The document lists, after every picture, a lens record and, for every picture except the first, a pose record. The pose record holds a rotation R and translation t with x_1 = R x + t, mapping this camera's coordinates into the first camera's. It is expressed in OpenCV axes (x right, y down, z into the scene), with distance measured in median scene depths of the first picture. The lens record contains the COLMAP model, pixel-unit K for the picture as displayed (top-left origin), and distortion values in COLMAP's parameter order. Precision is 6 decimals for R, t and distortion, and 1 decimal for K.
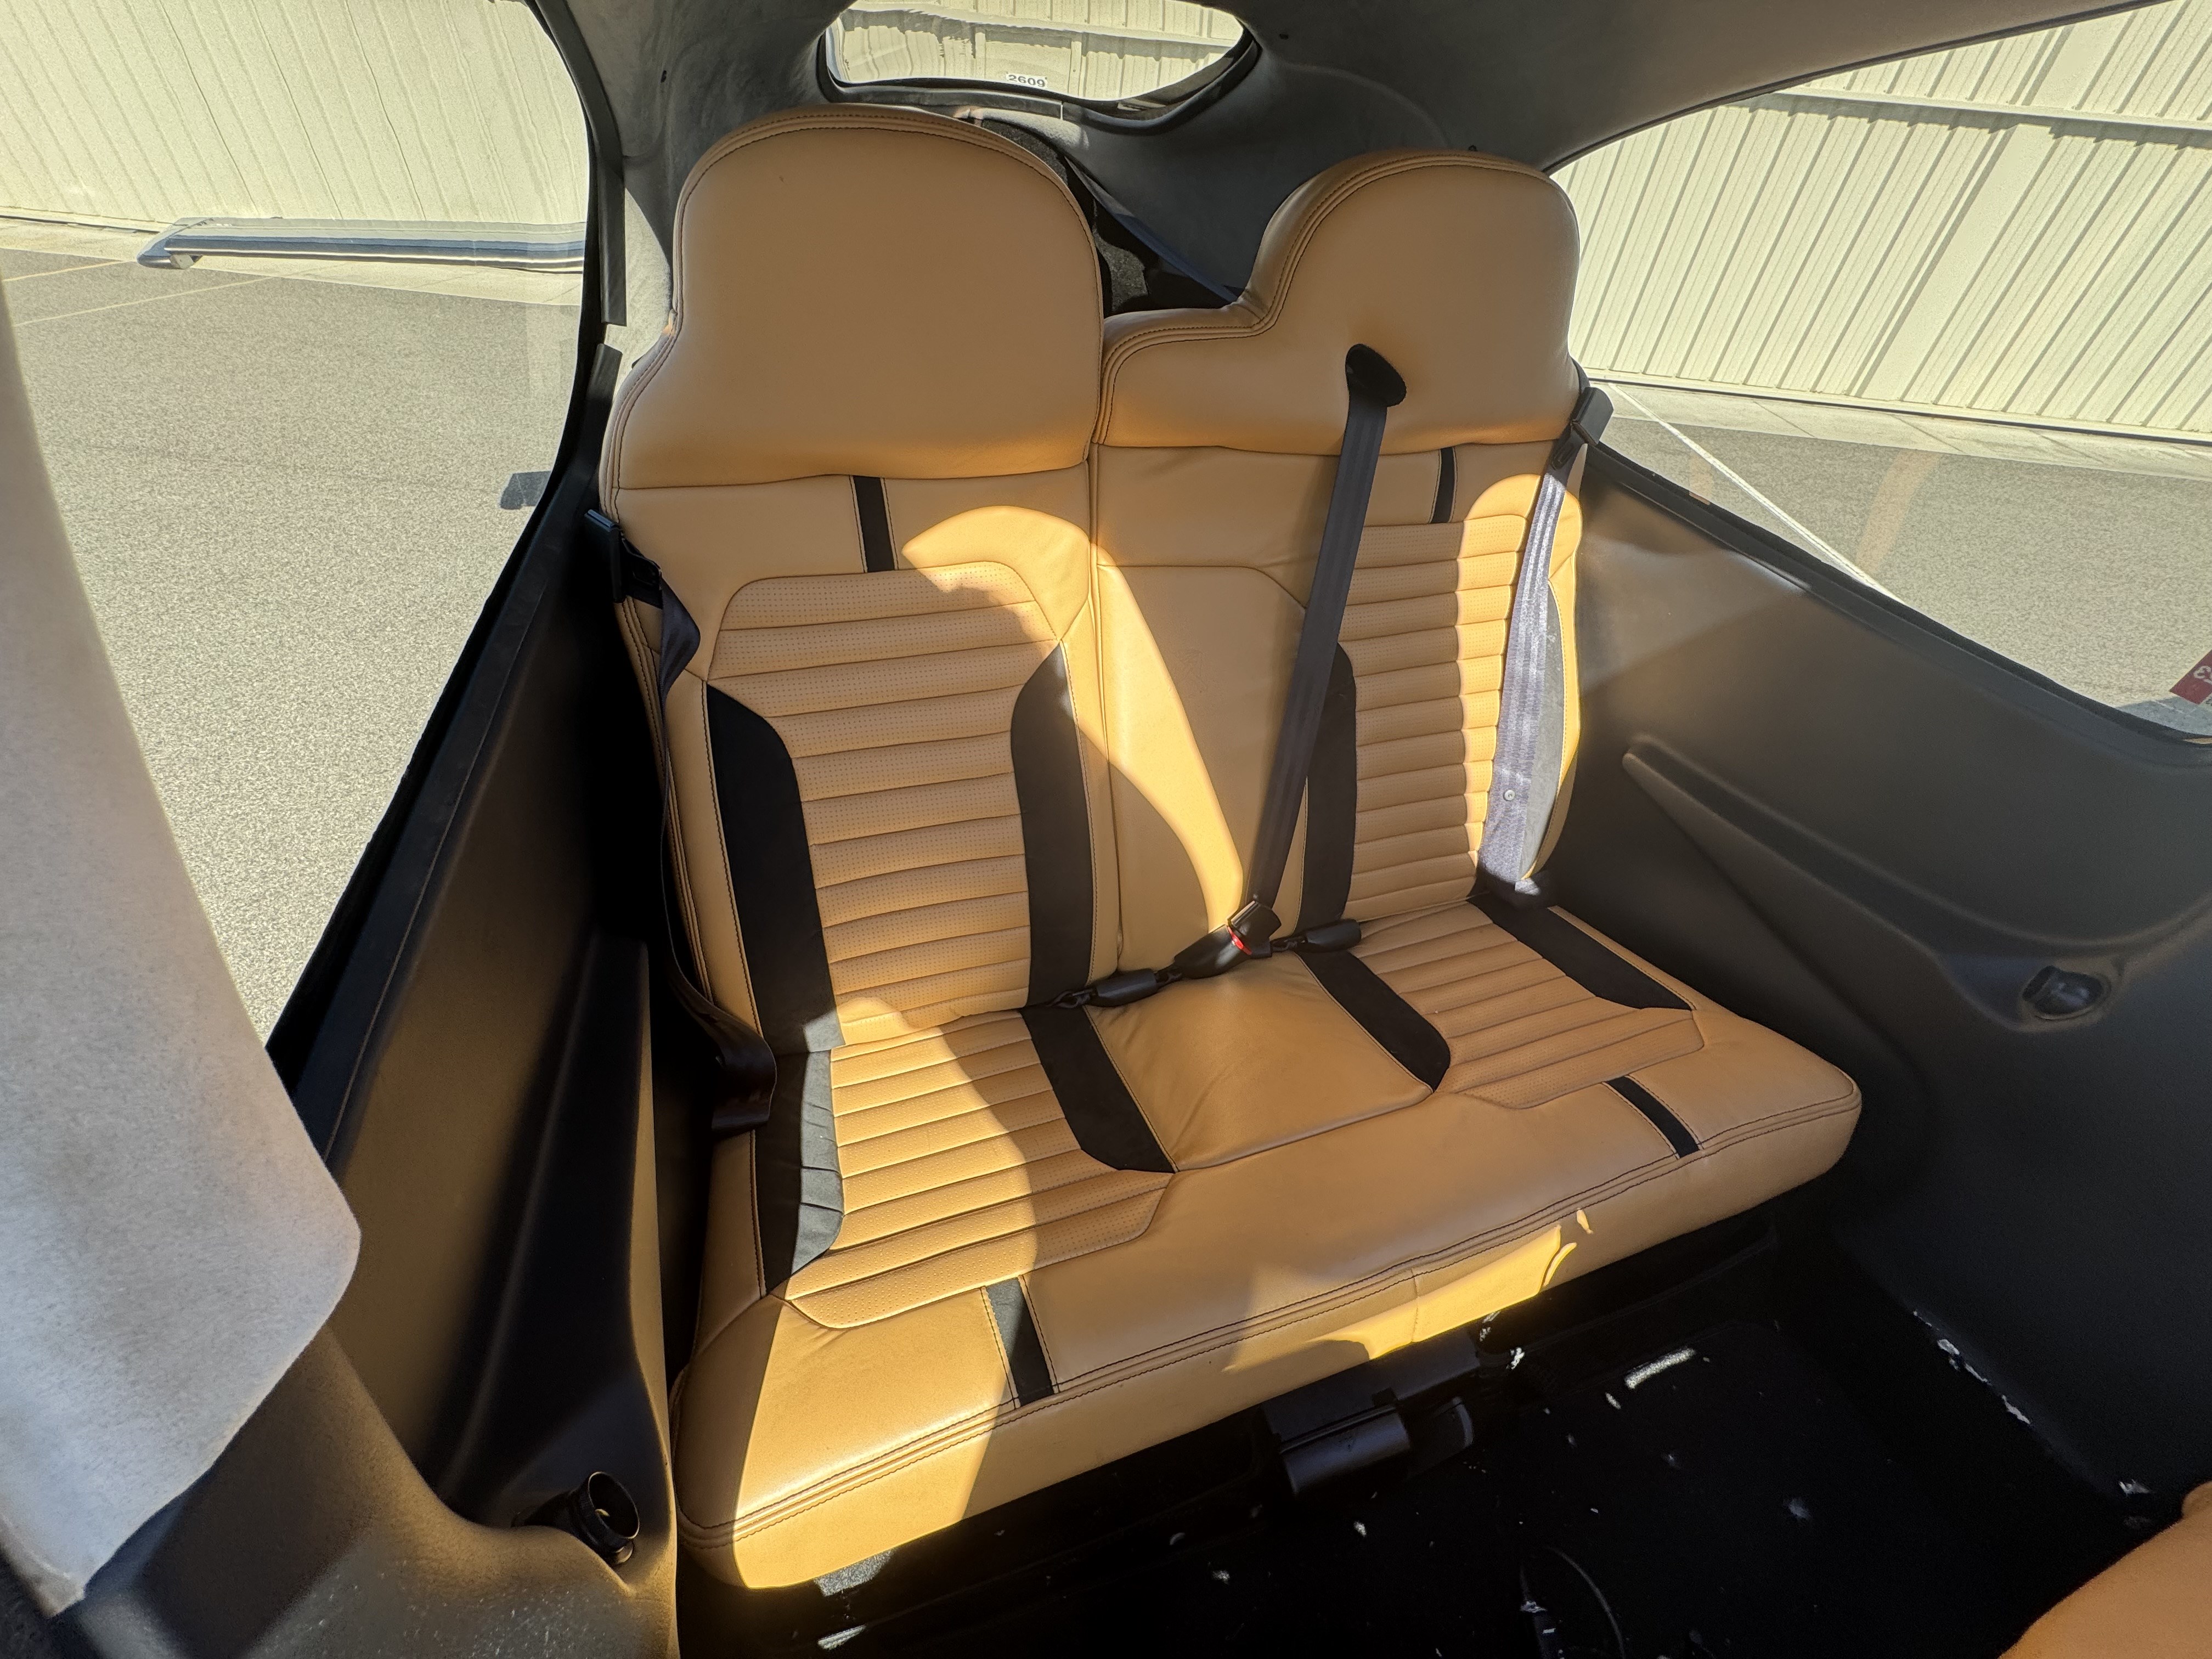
lens RADIAL K [[883.1, 0, 1106.9], [0, 883.1, 829.5], [0, 0, 1]] dist [-0.006080, 0.000970]
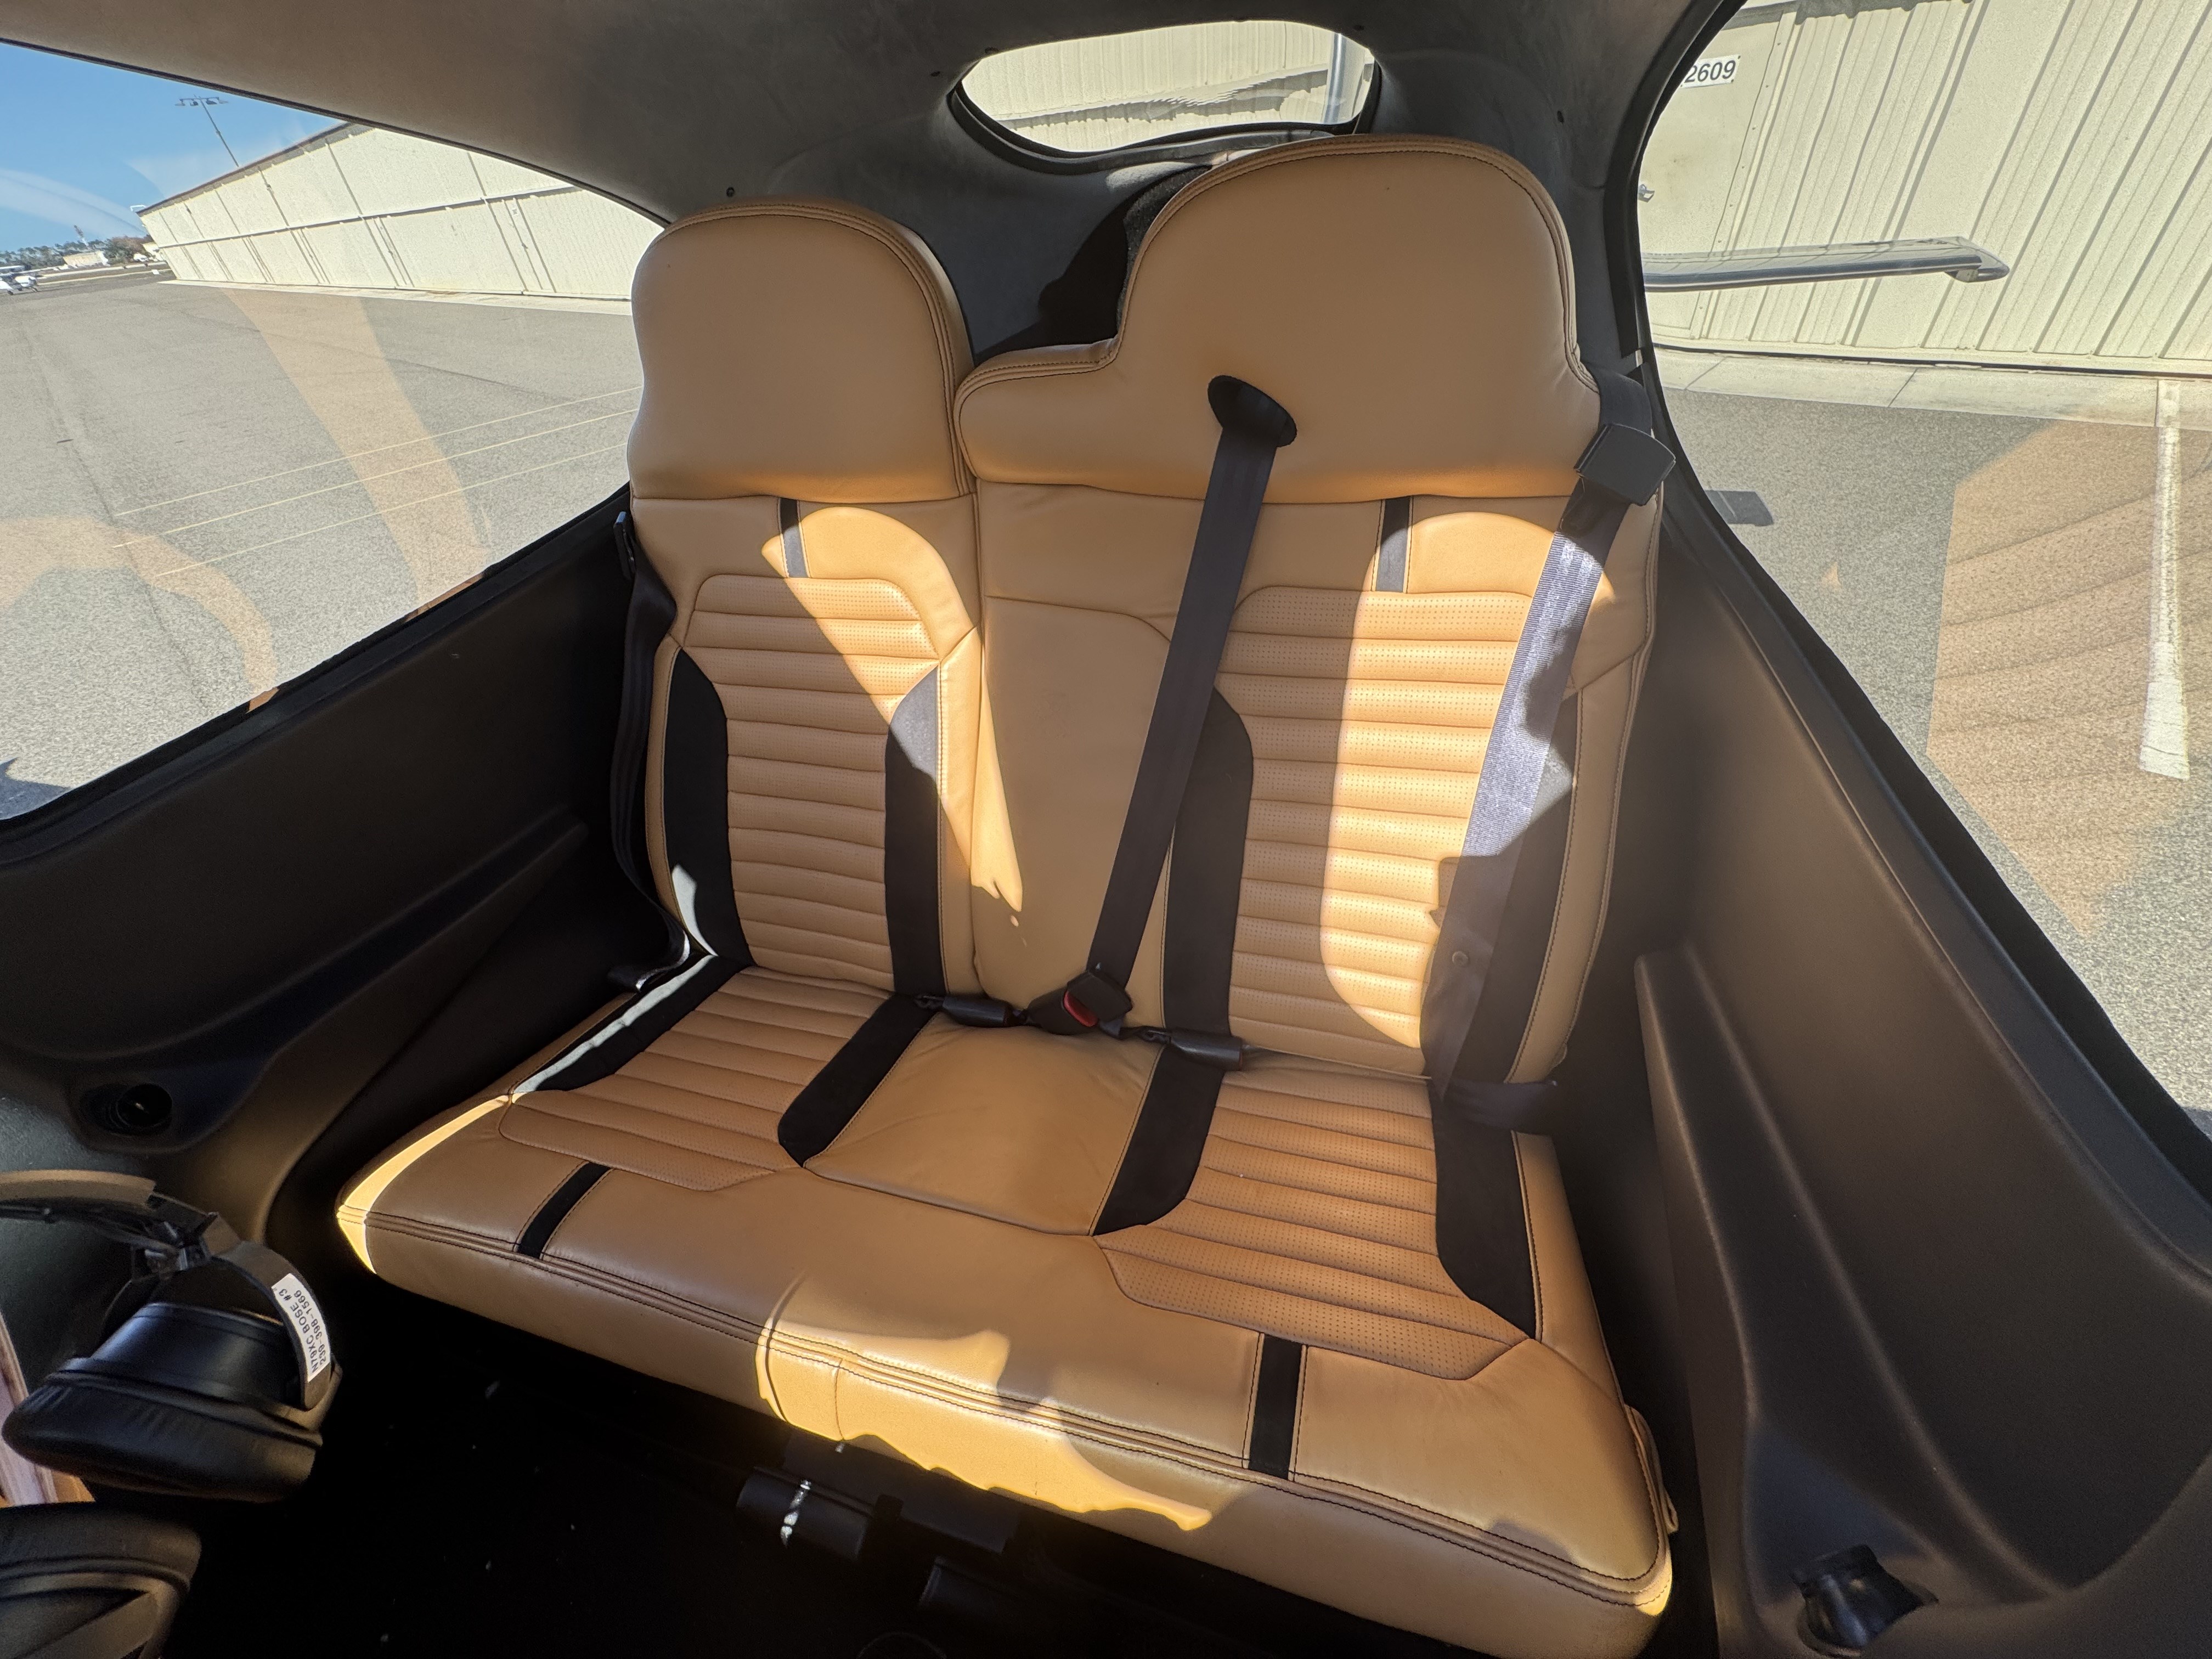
lens RADIAL K [[883.1, 0, 1106.2], [0, 883.1, 827.8], [0, 0, 1]] dist [-0.006080, 0.000970]
pose [[0.804431, 0.250211, -0.538781, 0.731776], [-0.269261, 0.962027, 0.044745, -0.122493], [0.529518, 0.109078, 0.841257, 0.240931]]
